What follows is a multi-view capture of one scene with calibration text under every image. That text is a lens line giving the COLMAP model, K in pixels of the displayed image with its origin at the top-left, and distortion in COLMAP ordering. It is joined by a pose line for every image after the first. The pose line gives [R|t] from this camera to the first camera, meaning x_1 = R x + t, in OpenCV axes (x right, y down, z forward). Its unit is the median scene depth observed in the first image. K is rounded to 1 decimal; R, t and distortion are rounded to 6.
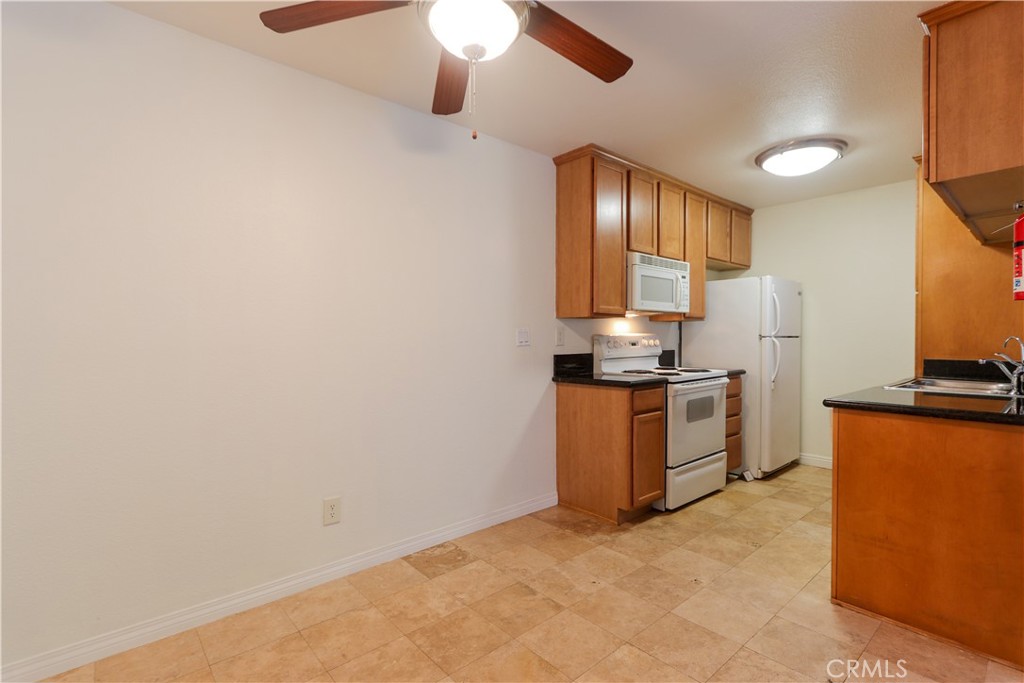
lens RADIAL K [[475.5, 0, 518.0], [0, 475.5, 345.7], [0, 0, 1]] dist [0.004201, -0.000133]
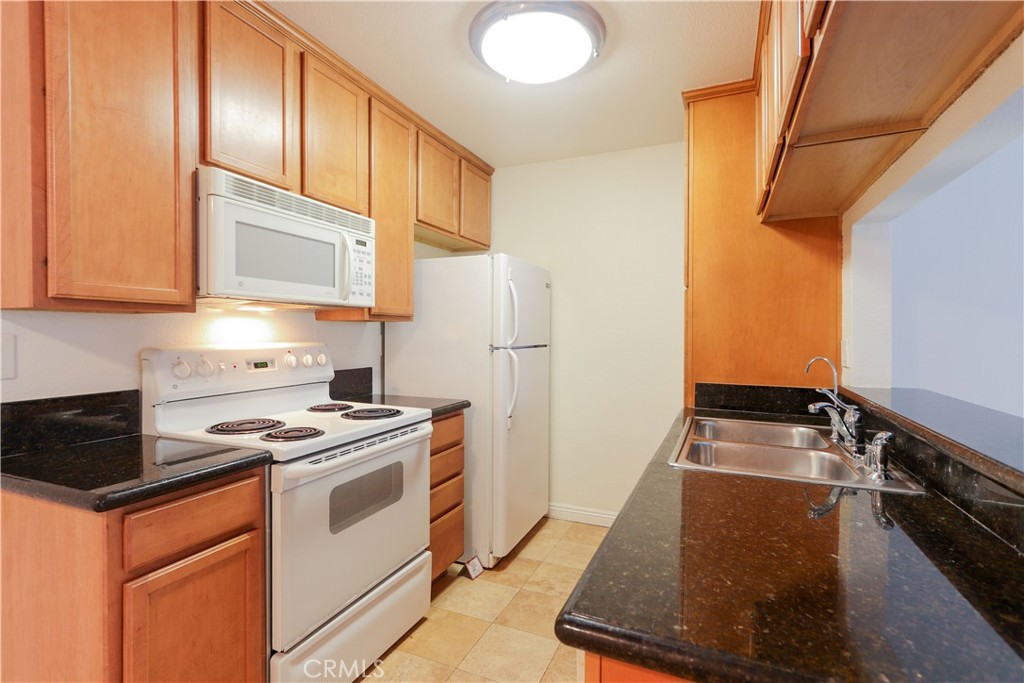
lens RADIAL K [[475.5, 0, 520.5], [0, 475.5, 338.1], [0, 0, 1]] dist [0.004201, -0.000133]
pose [[0.902609, 0.002293, 0.430455, 0.286885], [0.001022, 0.999972, -0.007471, -0.029227], [-0.430460, 0.007183, 0.902581, 0.432225]]
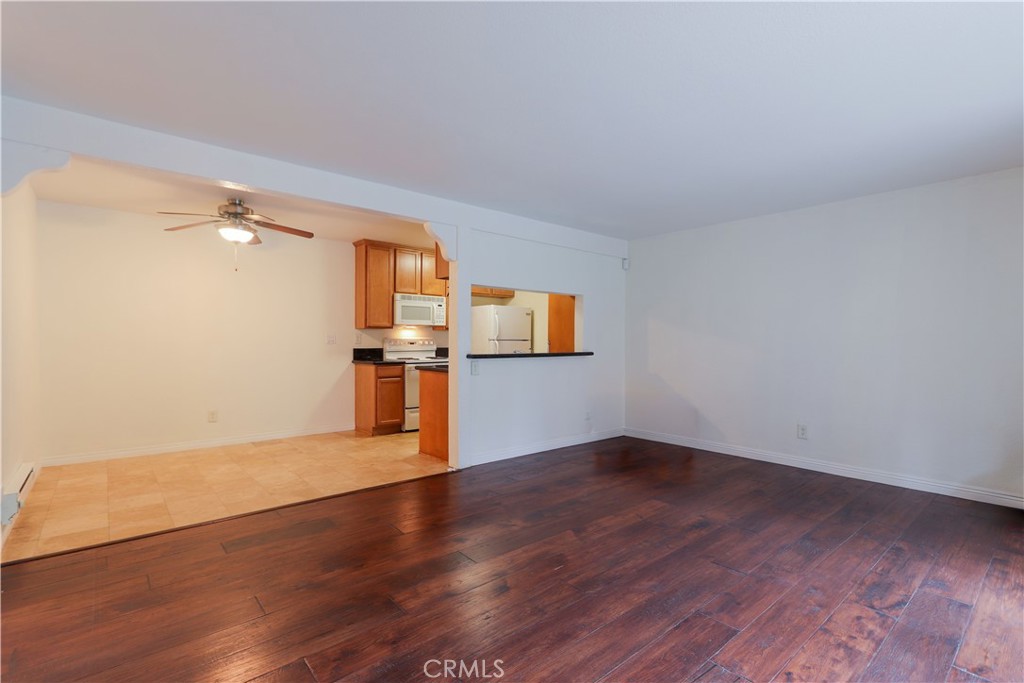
lens RADIAL K [[475.5, 0, 519.6], [0, 475.5, 350.3], [0, 0, 1]] dist [0.004201, -0.000133]
pose [[0.999886, 0.013889, 0.005915, 0.656859], [-0.013935, 0.999871, 0.007947, 0.002728], [-0.005804, -0.008028, 0.999951, -0.786639]]
